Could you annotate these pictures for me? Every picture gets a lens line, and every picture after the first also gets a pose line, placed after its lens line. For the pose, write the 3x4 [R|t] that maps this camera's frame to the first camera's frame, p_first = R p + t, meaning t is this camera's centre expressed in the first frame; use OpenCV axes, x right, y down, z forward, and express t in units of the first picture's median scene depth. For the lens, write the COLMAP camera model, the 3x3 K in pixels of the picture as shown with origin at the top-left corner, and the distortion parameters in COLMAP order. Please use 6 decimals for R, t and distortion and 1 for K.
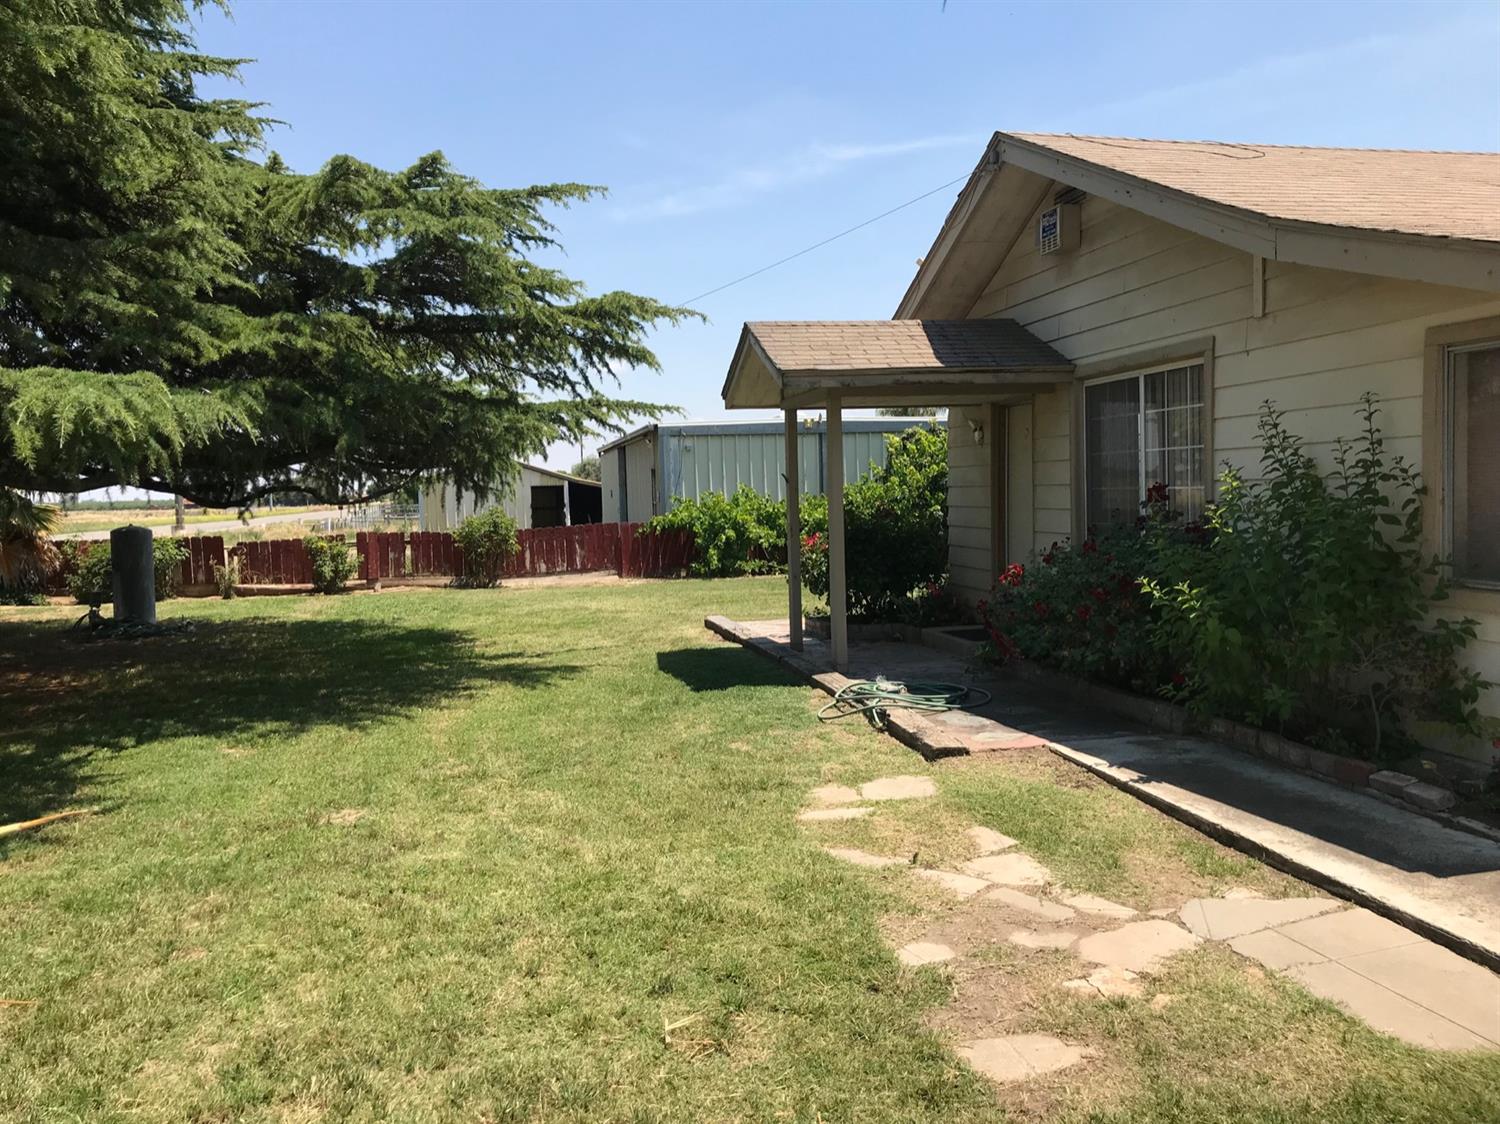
lens RADIAL K [[1233.2, 0, 748.7], [0, 1233.2, 560.9], [0, 0, 1]] dist [0.013729, -0.002304]
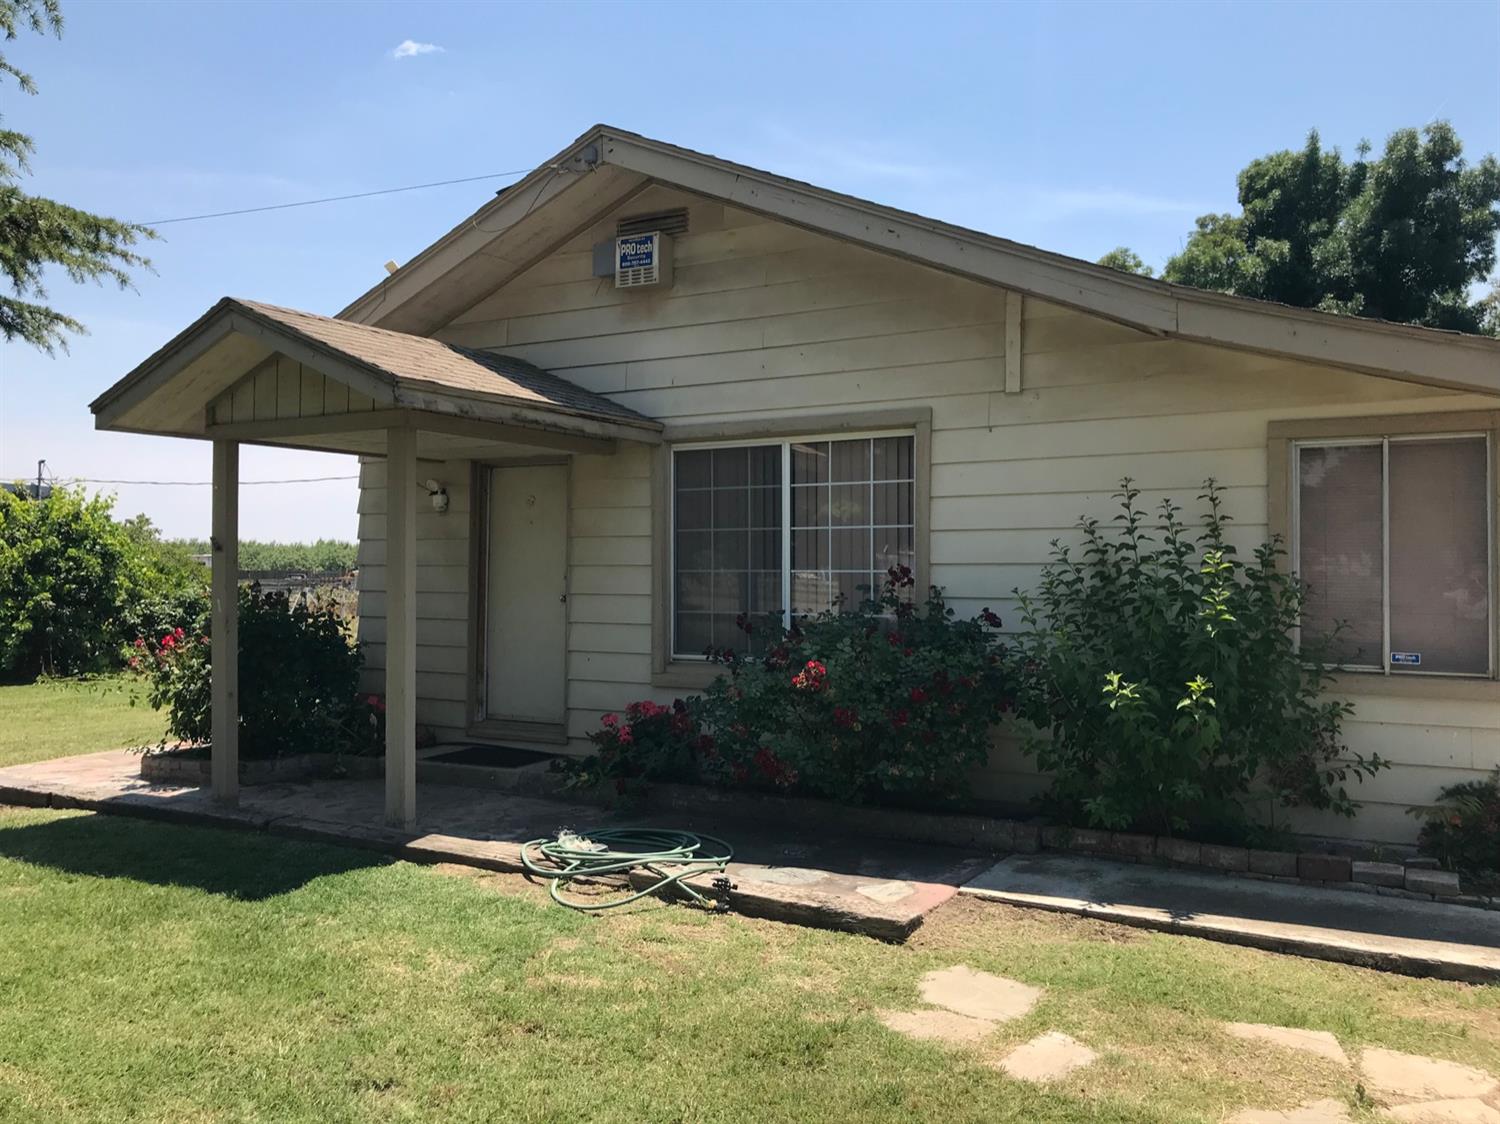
lens RADIAL K [[1233.2, 0, 750.1], [0, 1233.2, 565.1], [0, 0, 1]] dist [0.013729, -0.002304]
pose [[0.666001, 0.026953, 0.745463, -0.358846], [0.026513, 0.997860, -0.059765, -0.012782], [-0.745479, 0.059568, 0.663862, 0.455788]]
